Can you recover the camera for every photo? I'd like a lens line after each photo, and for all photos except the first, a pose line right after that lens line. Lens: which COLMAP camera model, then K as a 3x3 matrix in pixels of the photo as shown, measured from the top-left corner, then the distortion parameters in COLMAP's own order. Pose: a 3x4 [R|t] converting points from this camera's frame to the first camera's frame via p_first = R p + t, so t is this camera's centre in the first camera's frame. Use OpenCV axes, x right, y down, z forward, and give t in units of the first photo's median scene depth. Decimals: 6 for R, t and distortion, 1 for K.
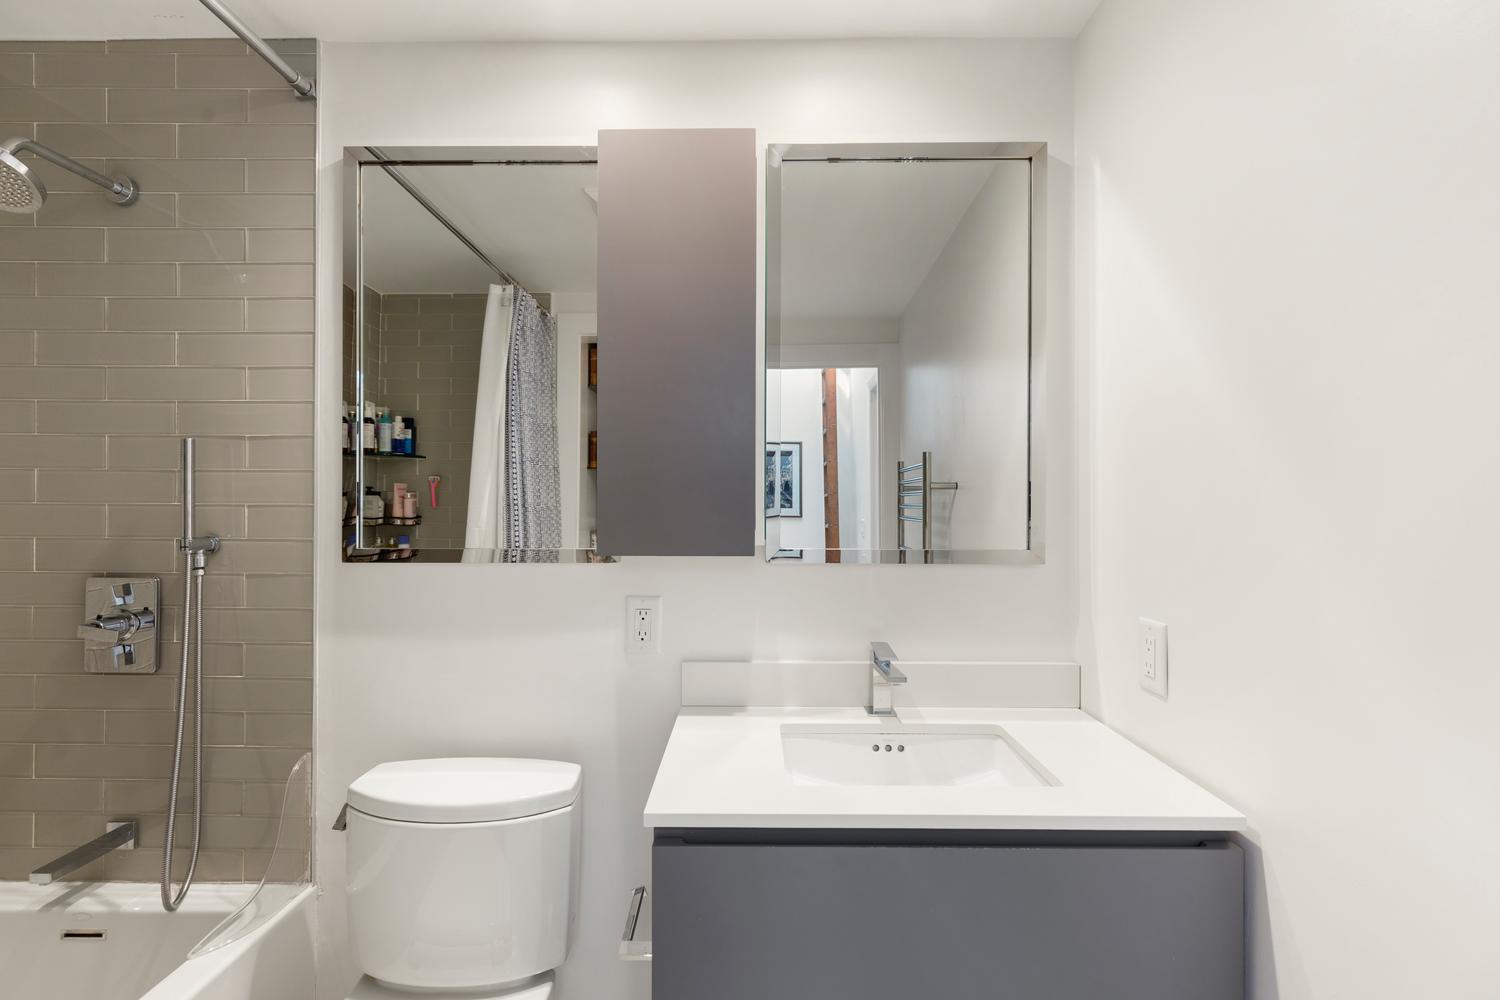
lens RADIAL K [[681.2, 0, 748.3], [0, 681.2, 498.3], [0, 0, 1]] dist [0.015289, -0.001866]
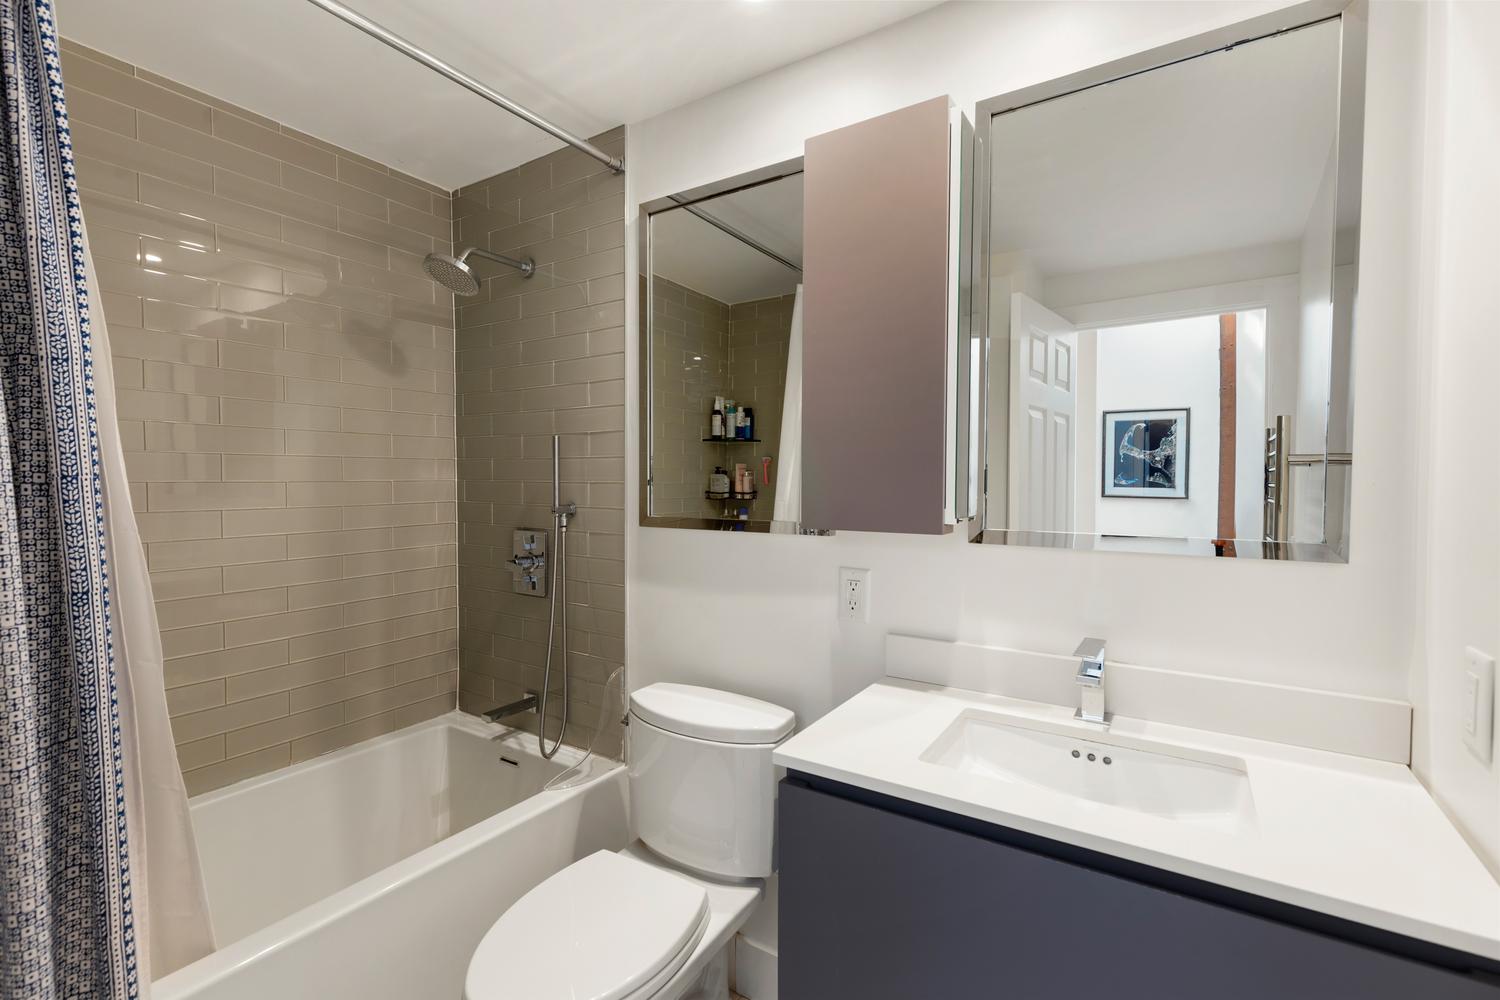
lens RADIAL K [[681.2, 0, 737.3], [0, 681.2, 493.2], [0, 0, 1]] dist [0.015289, -0.001866]
pose [[0.841937, 0.011109, -0.539461, 0.264780], [0.002792, 0.999685, 0.024944, -0.001174], [0.539569, -0.022508, 0.841641, 0.007768]]
